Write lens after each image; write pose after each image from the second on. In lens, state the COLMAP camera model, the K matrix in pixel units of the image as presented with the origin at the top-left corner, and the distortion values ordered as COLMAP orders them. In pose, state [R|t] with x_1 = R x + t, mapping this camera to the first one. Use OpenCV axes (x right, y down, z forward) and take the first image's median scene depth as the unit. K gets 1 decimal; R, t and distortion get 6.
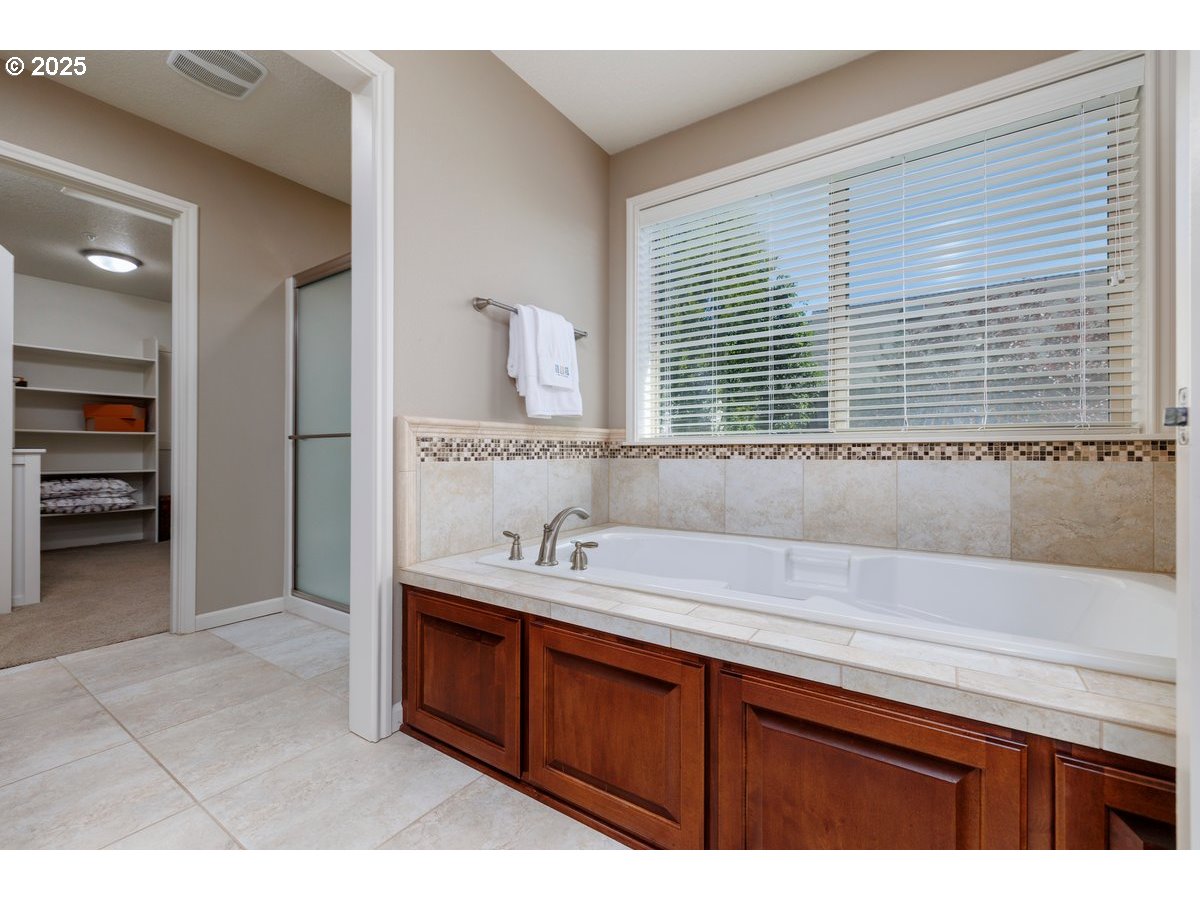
lens RADIAL K [[507.9, 0, 594.0], [0, 507.9, 454.1], [0, 0, 1]] dist [-0.001993, 0.000044]
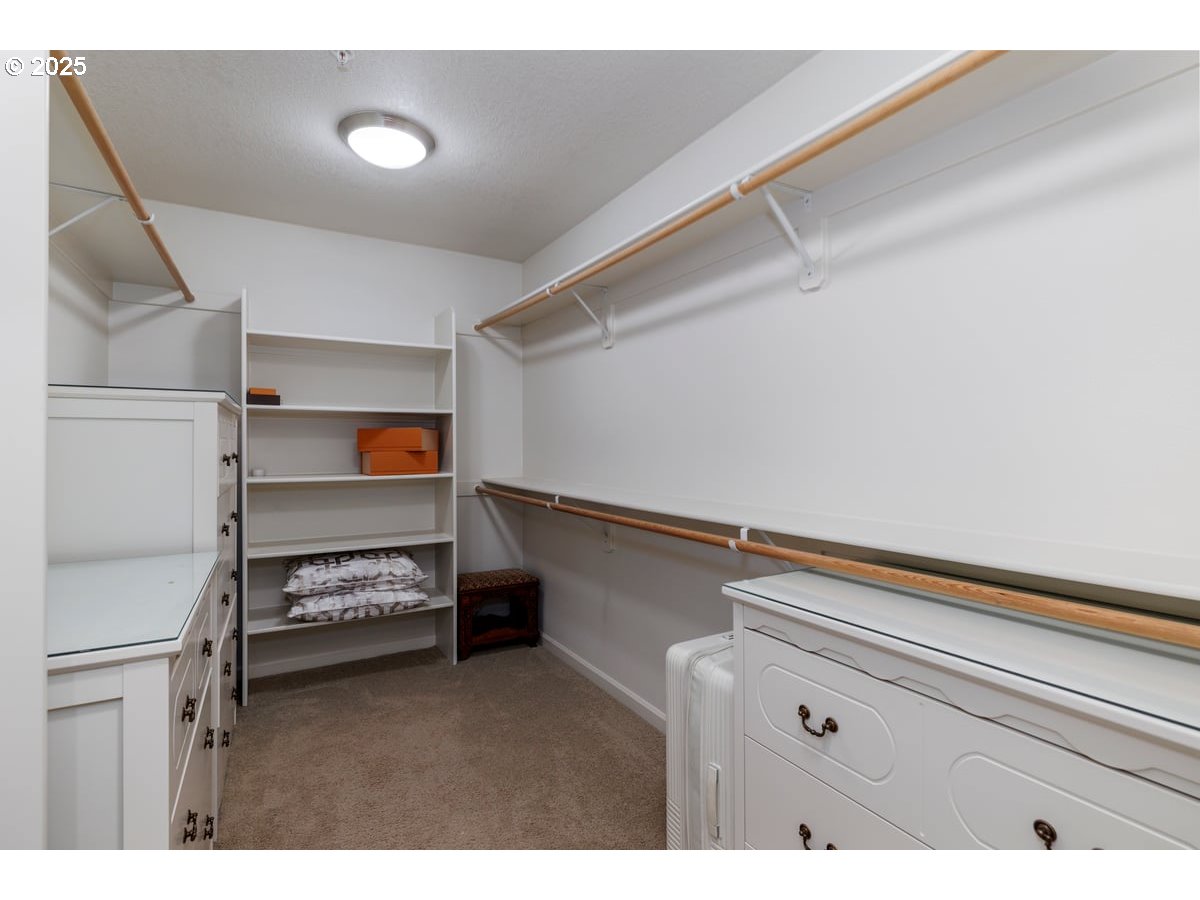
lens RADIAL K [[555.5, 0, 601.7], [0, 555.5, 447.9], [0, 0, 1]] dist [-0.001144, -0.000090]
pose [[0.909288, -0.010598, -0.416032, -0.465549], [0.007354, 0.999929, -0.009398, -0.067086], [0.416102, 0.005486, 0.909301, 0.515771]]
